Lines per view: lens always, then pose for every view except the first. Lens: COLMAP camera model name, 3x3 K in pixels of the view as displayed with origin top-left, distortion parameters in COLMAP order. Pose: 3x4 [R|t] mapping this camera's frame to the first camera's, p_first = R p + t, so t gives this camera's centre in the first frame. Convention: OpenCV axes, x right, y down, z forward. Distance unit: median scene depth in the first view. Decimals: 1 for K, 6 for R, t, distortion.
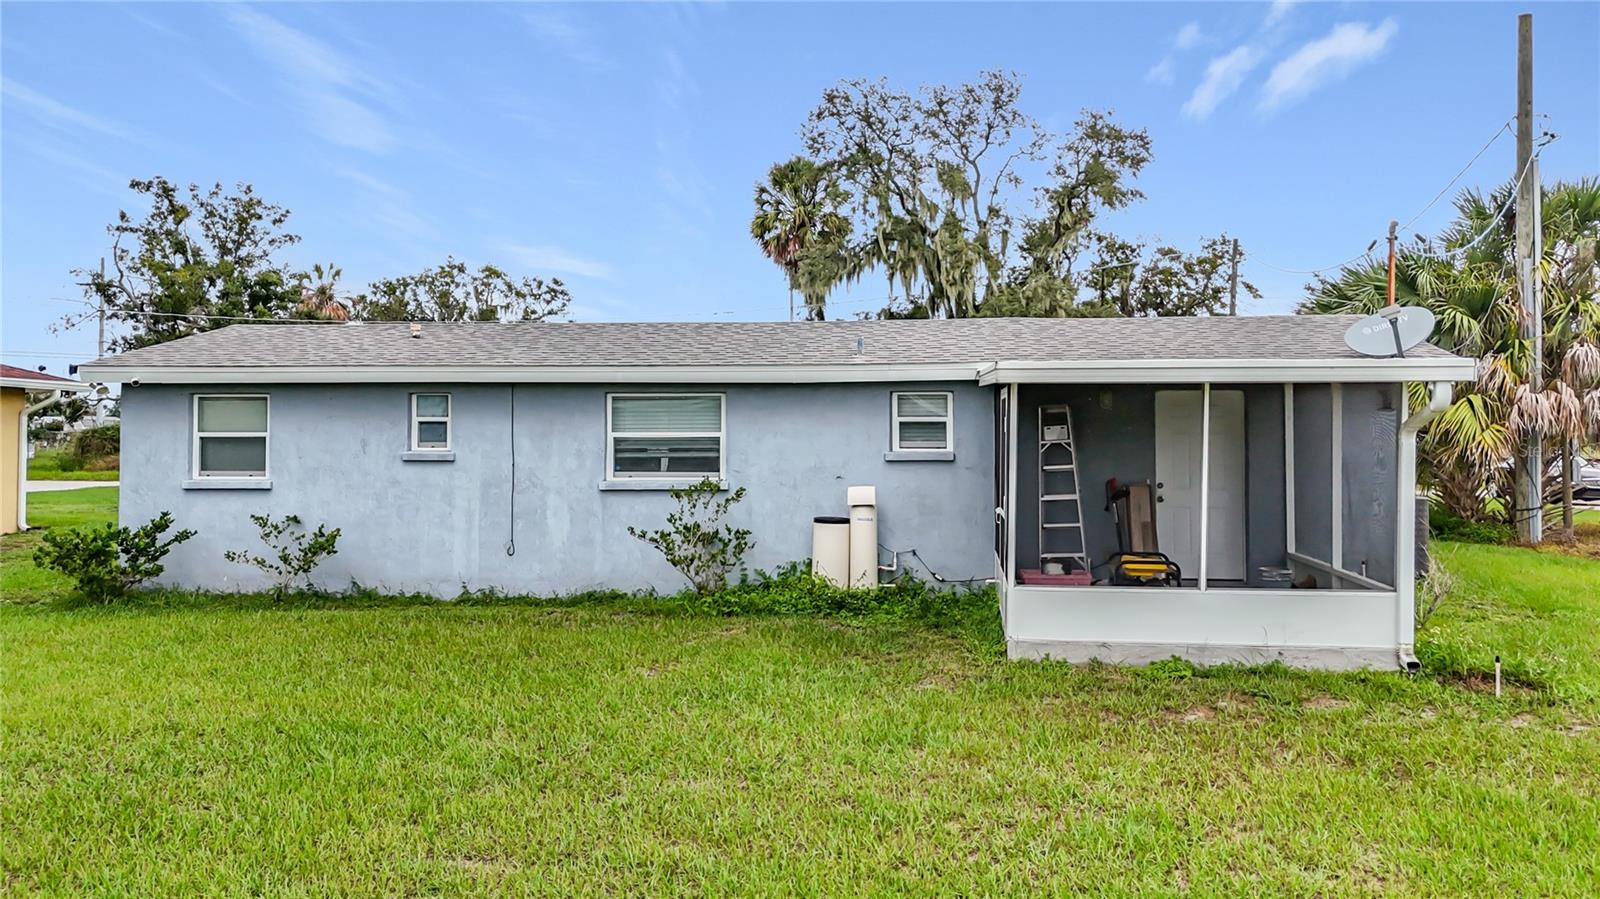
lens RADIAL K [[1189.7, 0, 839.8], [0, 1189.7, 447.1], [0, 0, 1]] dist [0.078413, -0.119898]
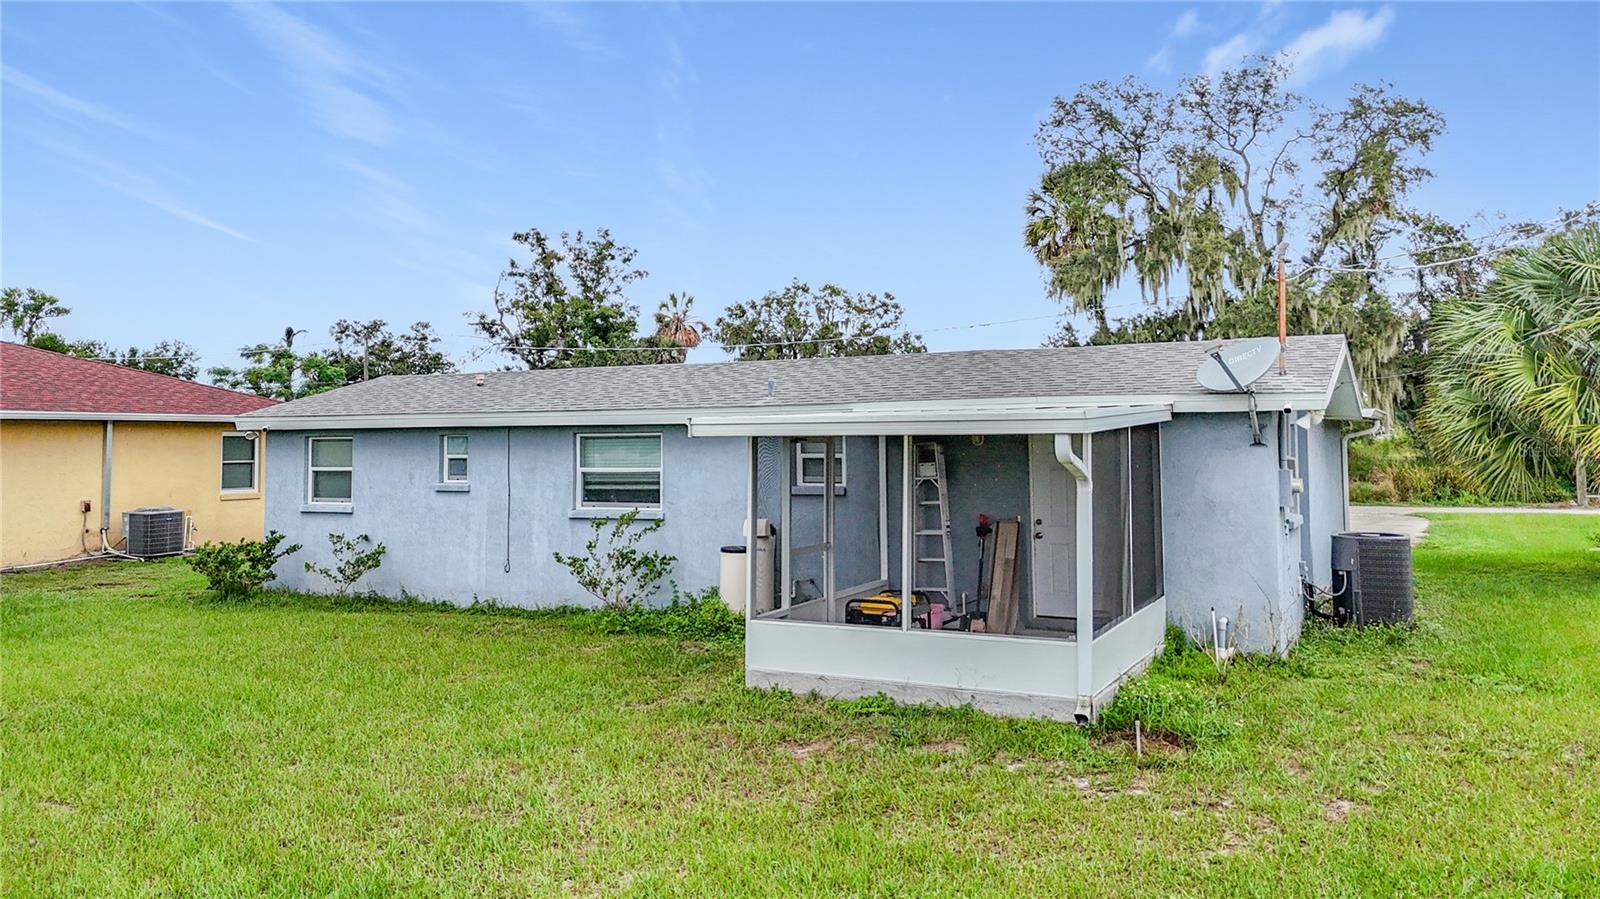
lens RADIAL K [[1222.7, 0, 801.3], [0, 1222.7, 415.9], [0, 0, 1]] dist [0.050215, -0.092136]
pose [[0.929101, -0.016650, -0.369451, 0.435711], [0.006258, 0.999551, -0.029307, -0.025680], [0.369773, 0.024917, 0.928788, -0.017293]]
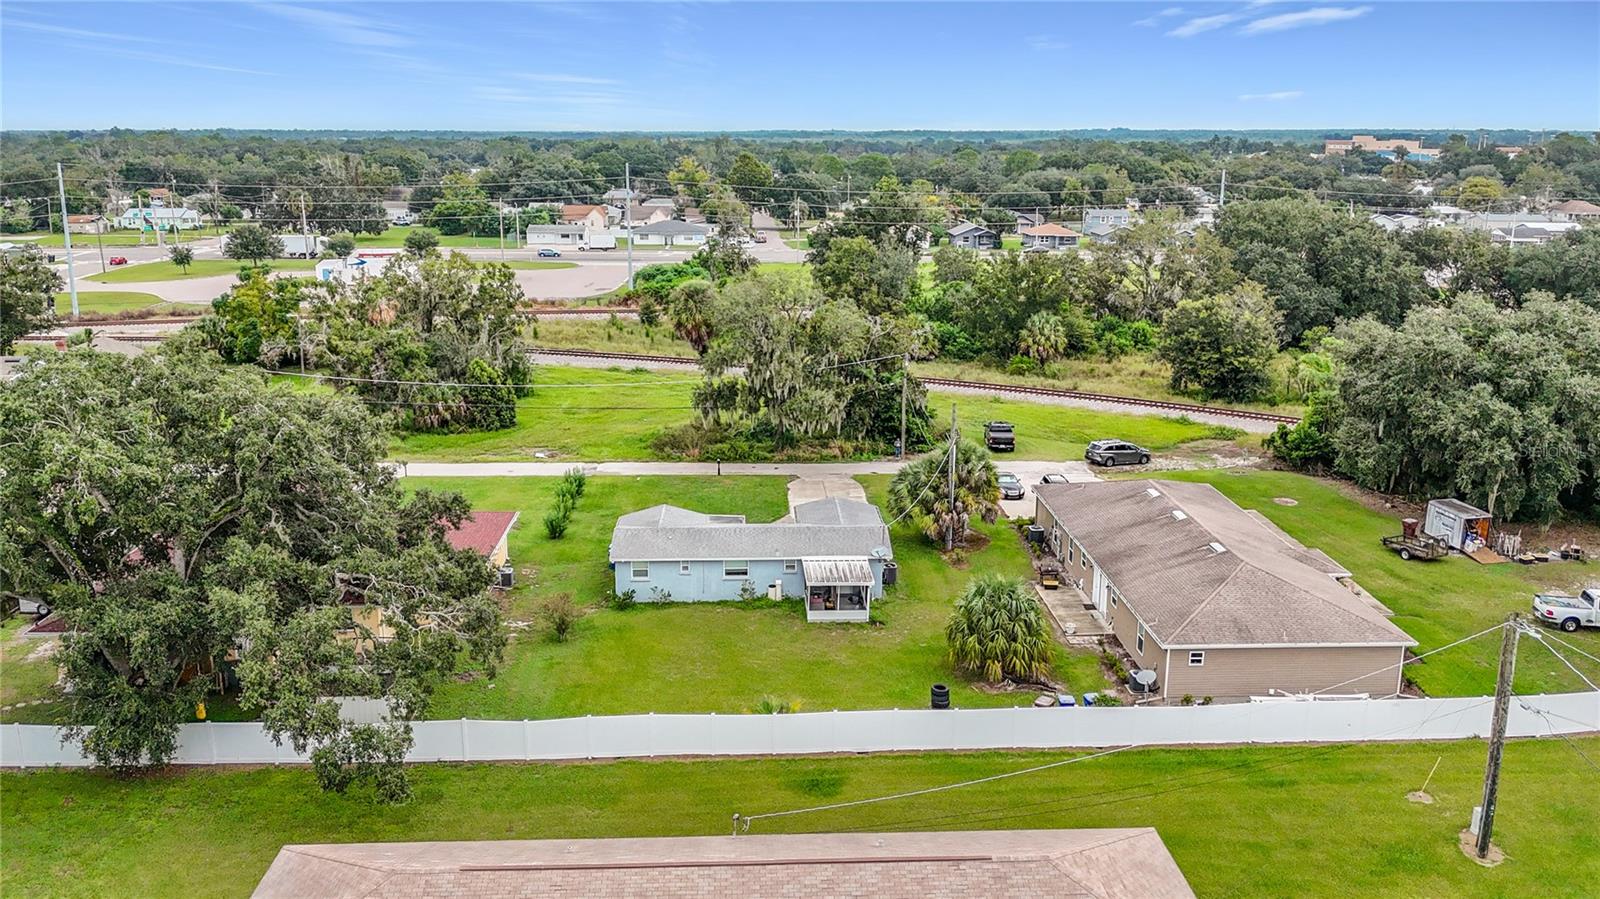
lens RADIAL K [[1279.2, 0, 800.0], [0, 1279.2, 449.5], [0, 0, 1]] dist [0.046220, -0.107785]
pose [[0.989804, -0.030808, 0.139062, -0.576131], [-0.000685, 0.975287, 0.220940, -1.567320], [-0.142432, -0.218783, 0.965322, -3.779491]]
